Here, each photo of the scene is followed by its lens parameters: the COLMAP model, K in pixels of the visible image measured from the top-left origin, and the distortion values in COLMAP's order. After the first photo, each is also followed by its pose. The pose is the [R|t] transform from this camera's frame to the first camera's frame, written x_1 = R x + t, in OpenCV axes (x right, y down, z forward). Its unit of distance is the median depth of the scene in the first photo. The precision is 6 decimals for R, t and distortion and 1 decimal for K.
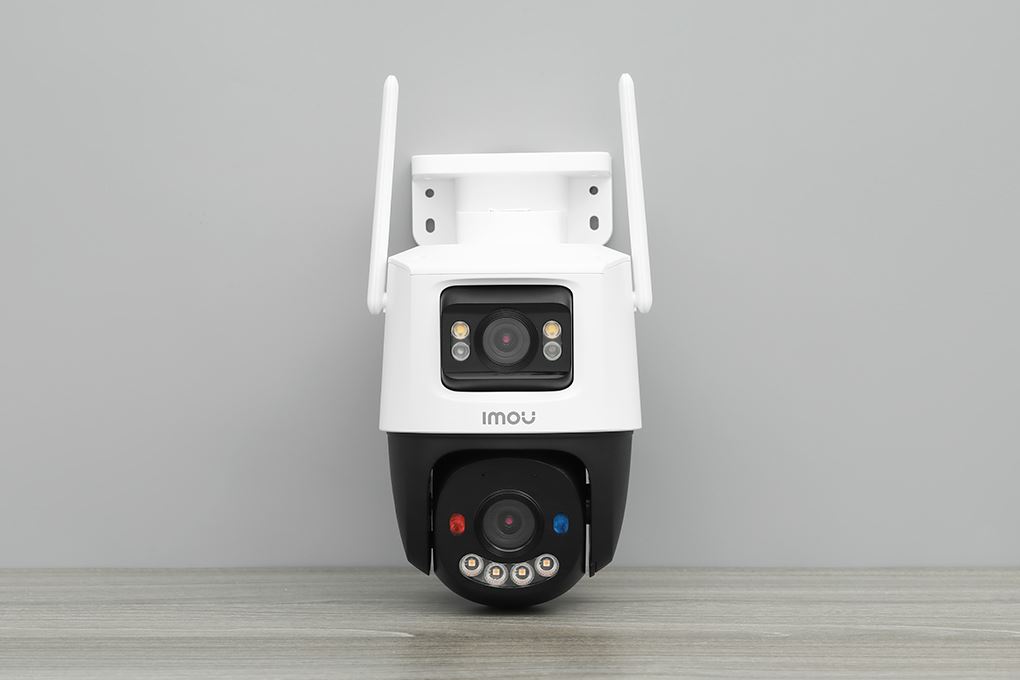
lens RADIAL K [[3556.7, 0, 510.0], [0, 3556.7, 340.0], [0, 0, 1]] dist [-0.135152, 1.403851]
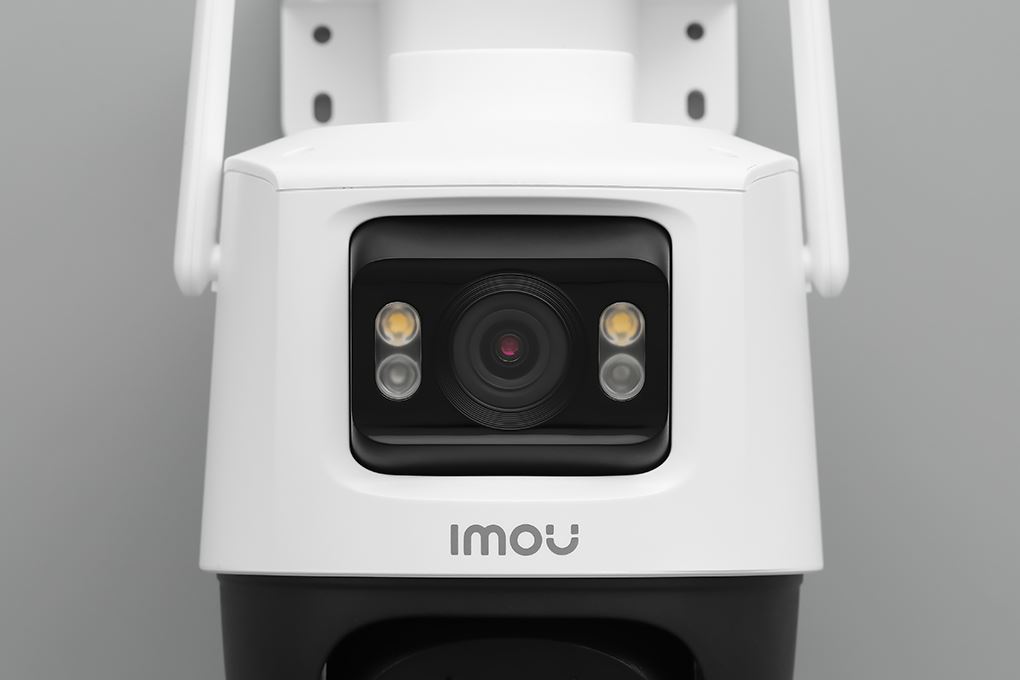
lens RADIAL K [[4813.6, 0, 510.0], [0, 4813.6, 340.0], [0, 0, 1]] dist [0.255583, 0.852534]
pose [[0.999794, 0.005801, 0.019449, -0.011648], [-0.005200, 0.999512, -0.030808, 0.015817], [-0.019619, 0.030700, 0.999336, 0.439433]]
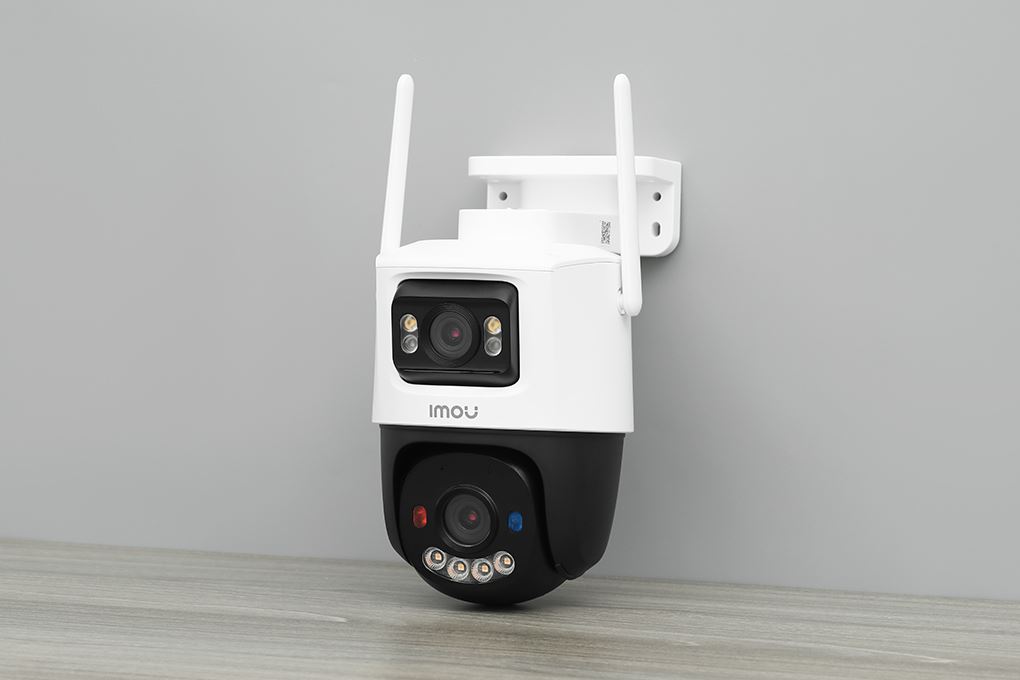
lens RADIAL K [[3556.7, 0, 510.0], [0, 3556.7, 340.0], [0, 0, 1]] dist [-0.135152, 1.403851]
pose [[0.934346, 0.034503, -0.354692, 0.366113], [-0.043336, 0.998916, -0.016989, 0.017815], [0.353721, 0.031245, 0.934829, 0.064647]]
